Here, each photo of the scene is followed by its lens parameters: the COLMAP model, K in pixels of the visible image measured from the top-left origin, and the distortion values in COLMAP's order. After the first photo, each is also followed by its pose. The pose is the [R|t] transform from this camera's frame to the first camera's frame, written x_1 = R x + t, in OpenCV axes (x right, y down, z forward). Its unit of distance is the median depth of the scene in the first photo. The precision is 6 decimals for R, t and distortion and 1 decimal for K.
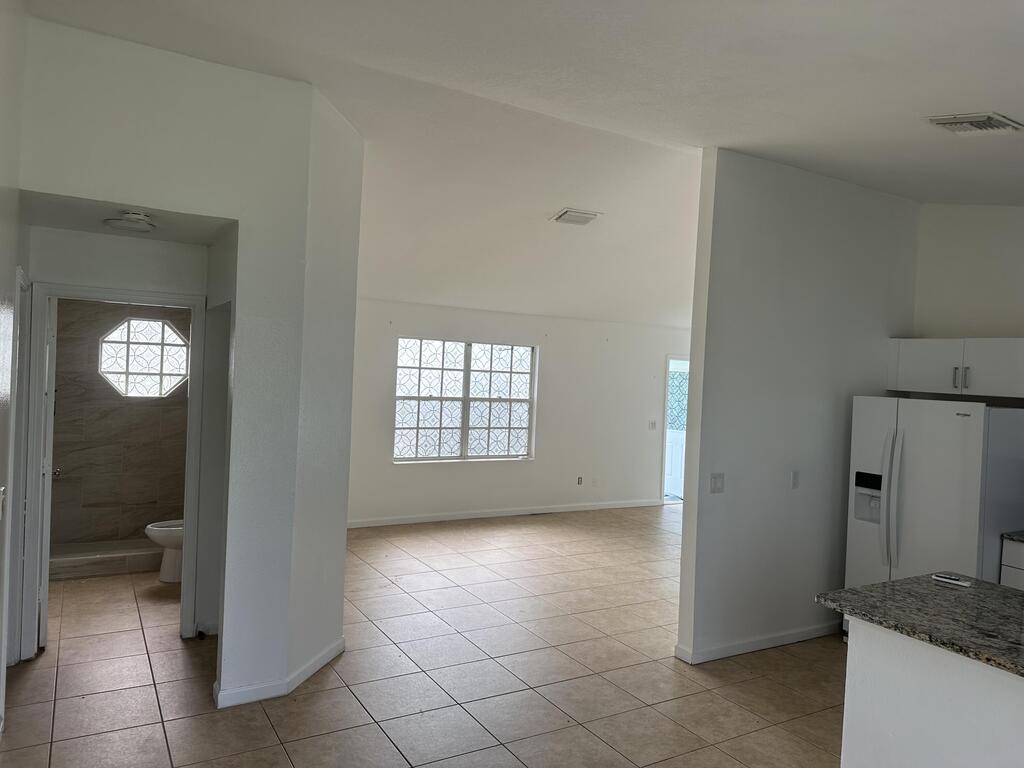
lens RADIAL K [[712.3, 0, 522.4], [0, 712.3, 379.7], [0, 0, 1]] dist [0.191077, -0.412643]
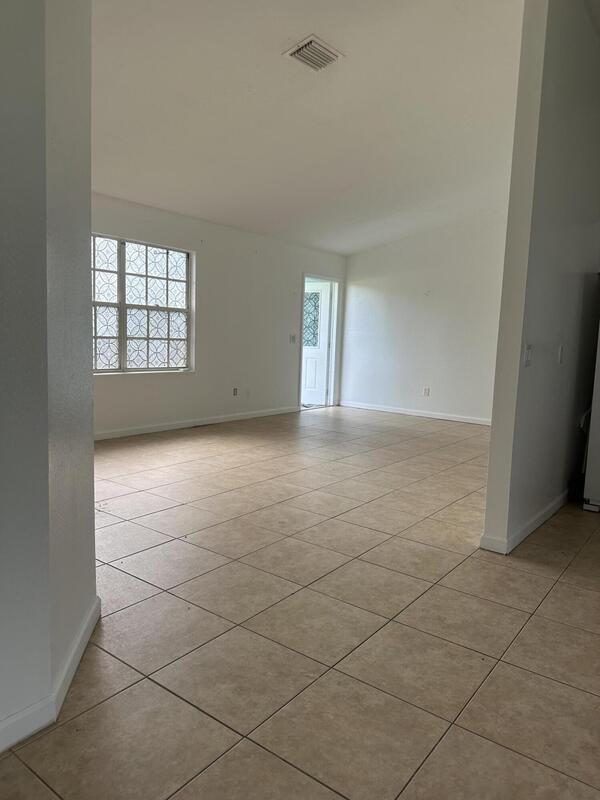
lens RADIAL K [[555.4, 0, 308.9], [0, 555.4, 399.0], [0, 0, 1]] dist [0.083400, -0.124071]
pose [[0.925536, -0.052919, 0.374943, -0.129902], [0.006611, 0.992294, 0.123733, 0.057232], [-0.378601, -0.112041, 0.918754, 0.244179]]
